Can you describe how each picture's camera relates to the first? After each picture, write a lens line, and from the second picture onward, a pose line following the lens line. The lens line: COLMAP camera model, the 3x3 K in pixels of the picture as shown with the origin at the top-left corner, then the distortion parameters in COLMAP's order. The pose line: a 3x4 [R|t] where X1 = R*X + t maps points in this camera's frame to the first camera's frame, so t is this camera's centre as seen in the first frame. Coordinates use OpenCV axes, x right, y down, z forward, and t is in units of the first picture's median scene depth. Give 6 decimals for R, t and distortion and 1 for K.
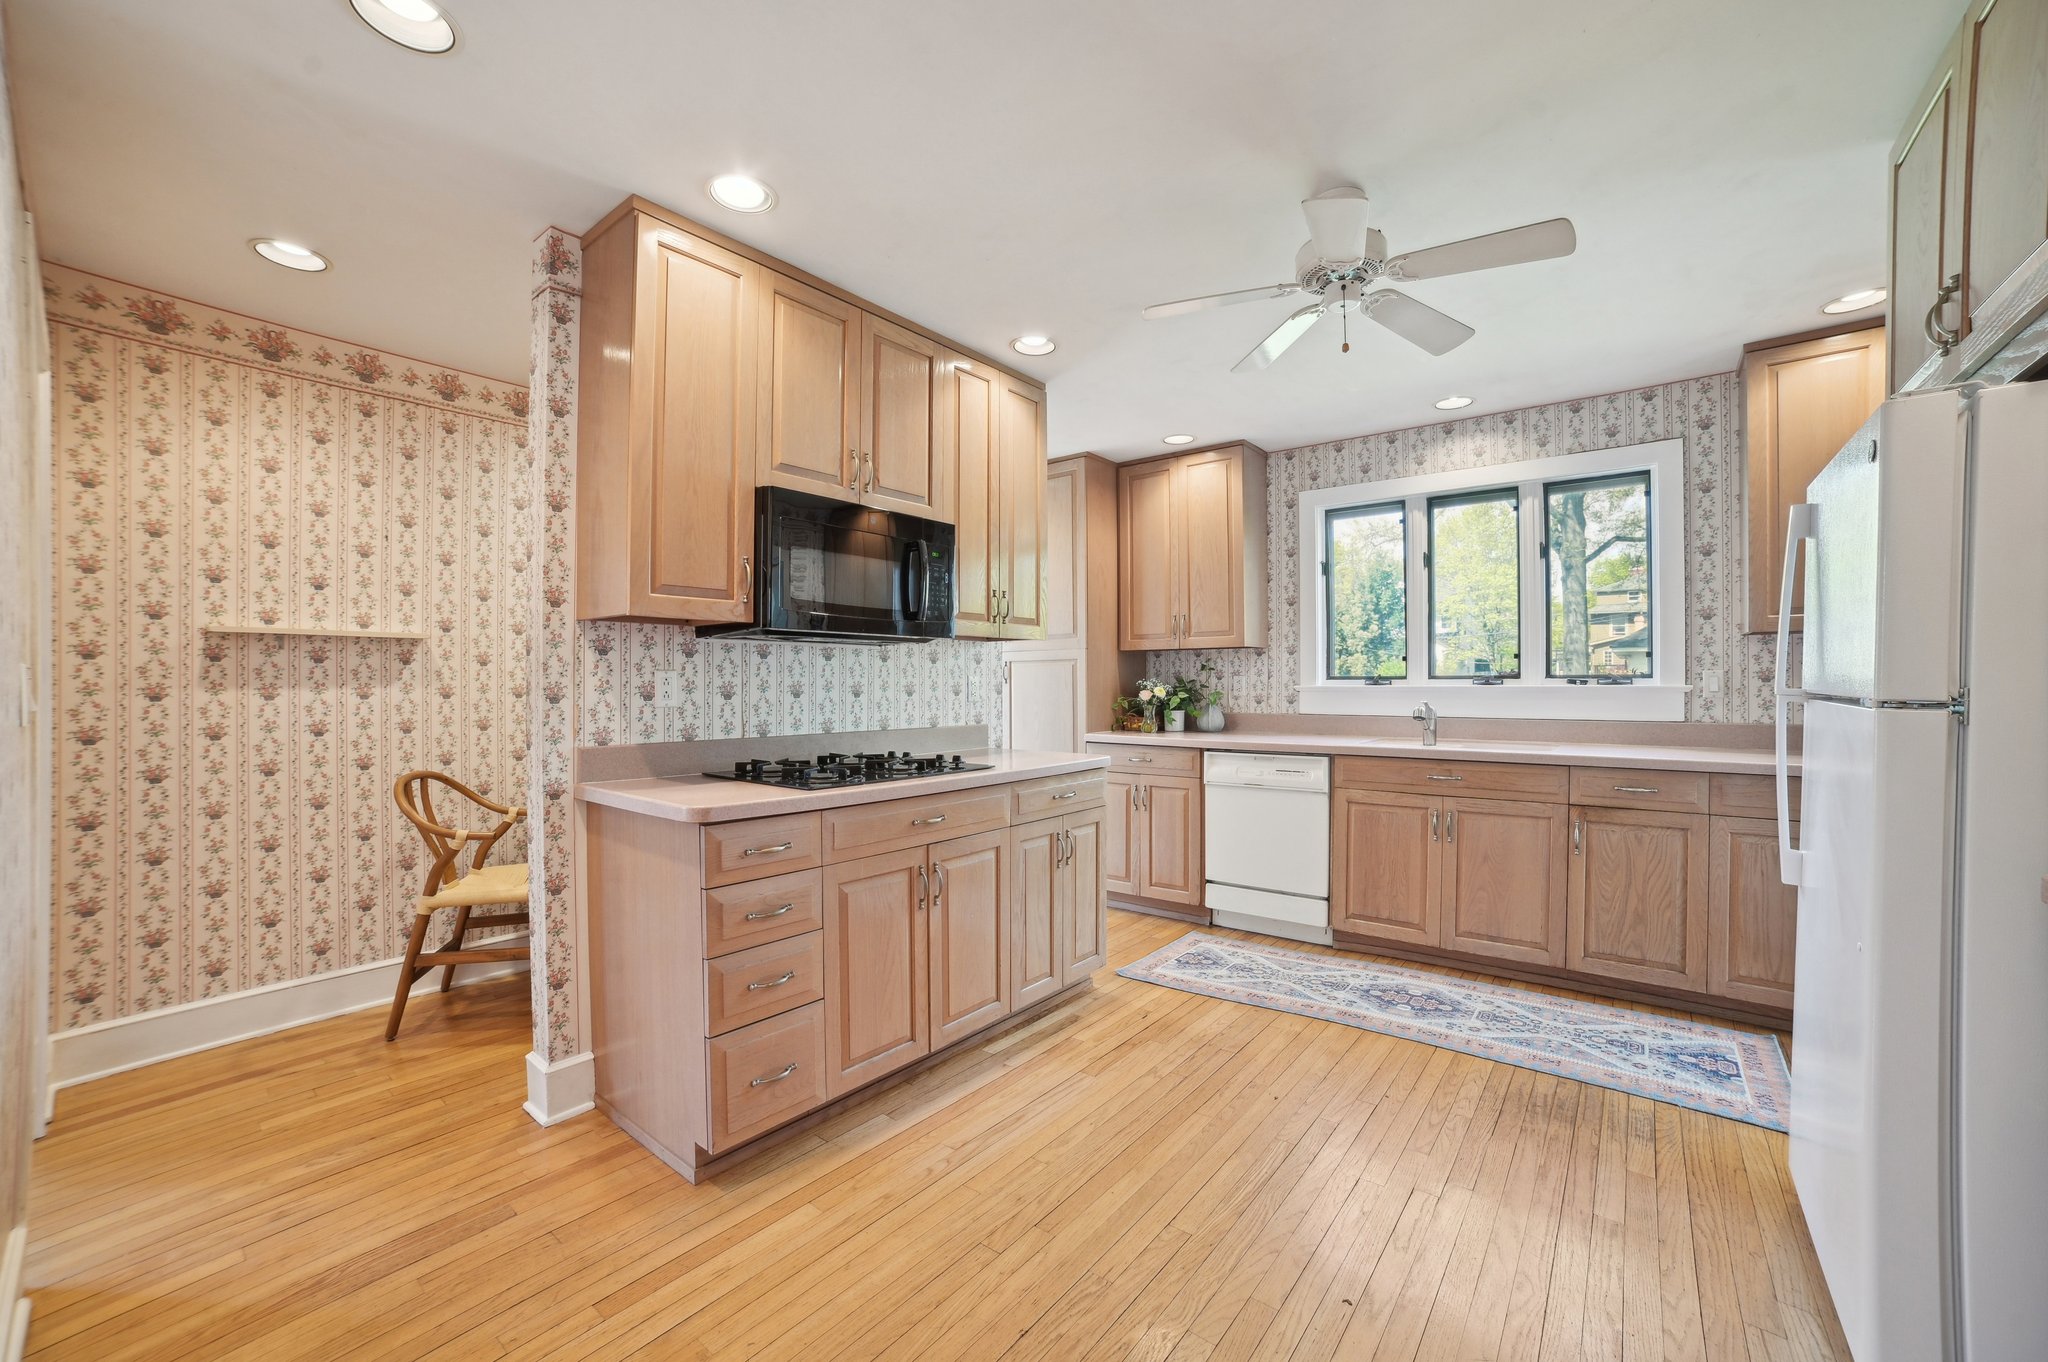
lens RADIAL K [[819.6, 0, 1024.0], [0, 819.6, 681.0], [0, 0, 1]] dist [-0.089299, 0.038847]
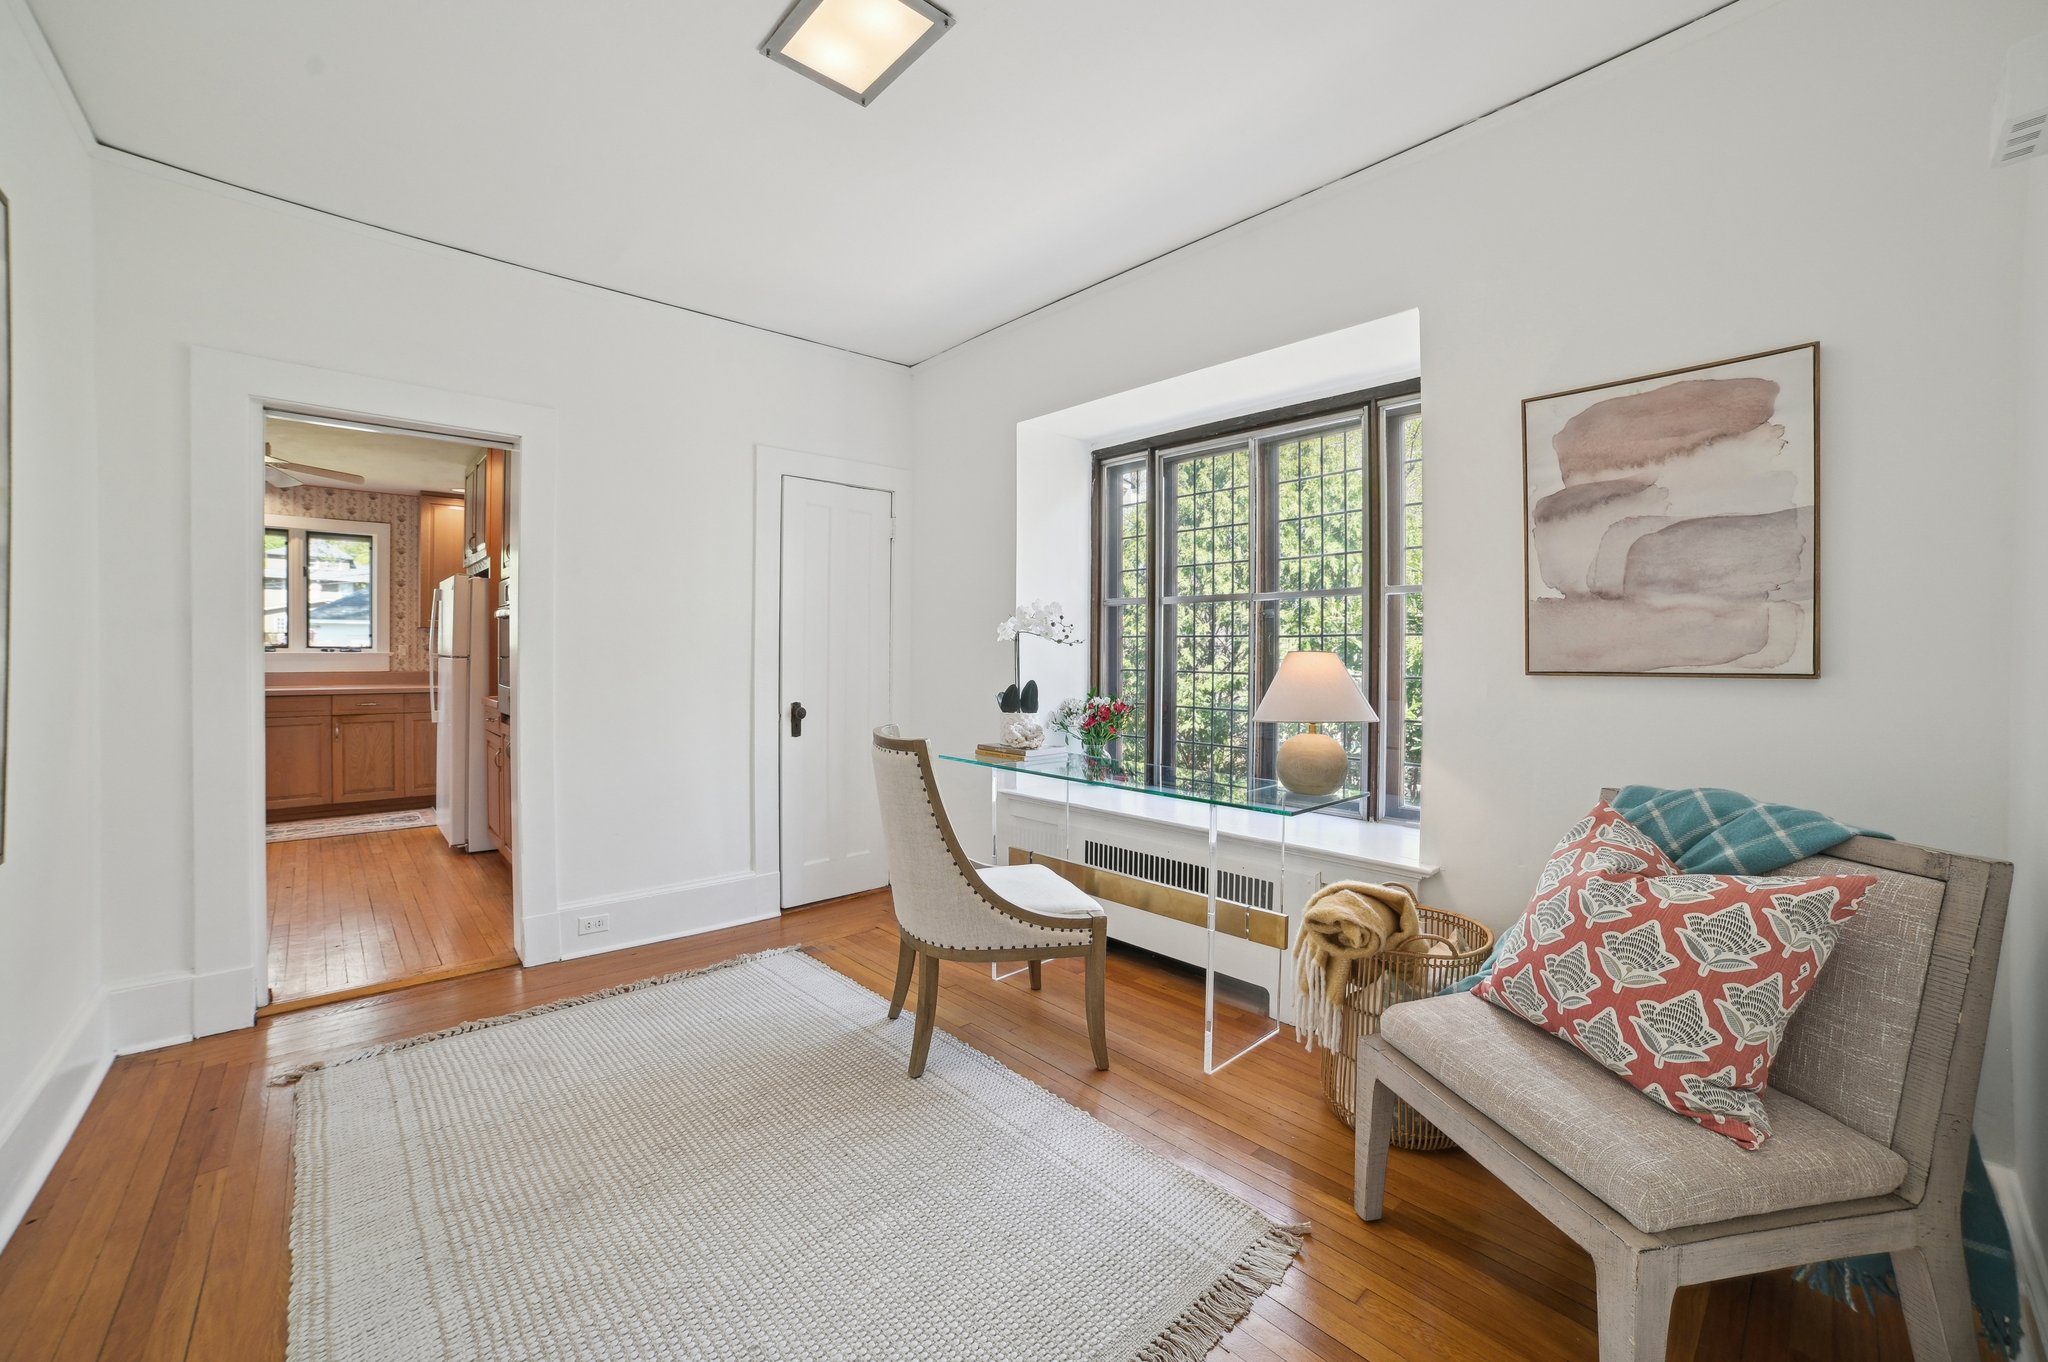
lens RADIAL K [[817.3, 0, 1043.1], [0, 817.3, 673.0], [0, 0, 1]] dist [-0.090219, 0.033323]
pose [[0.150556, -0.018321, 0.988432, -0.819662], [-0.012874, 0.999707, 0.020491, -0.004107], [-0.988518, -0.015810, 0.150277, -0.889363]]
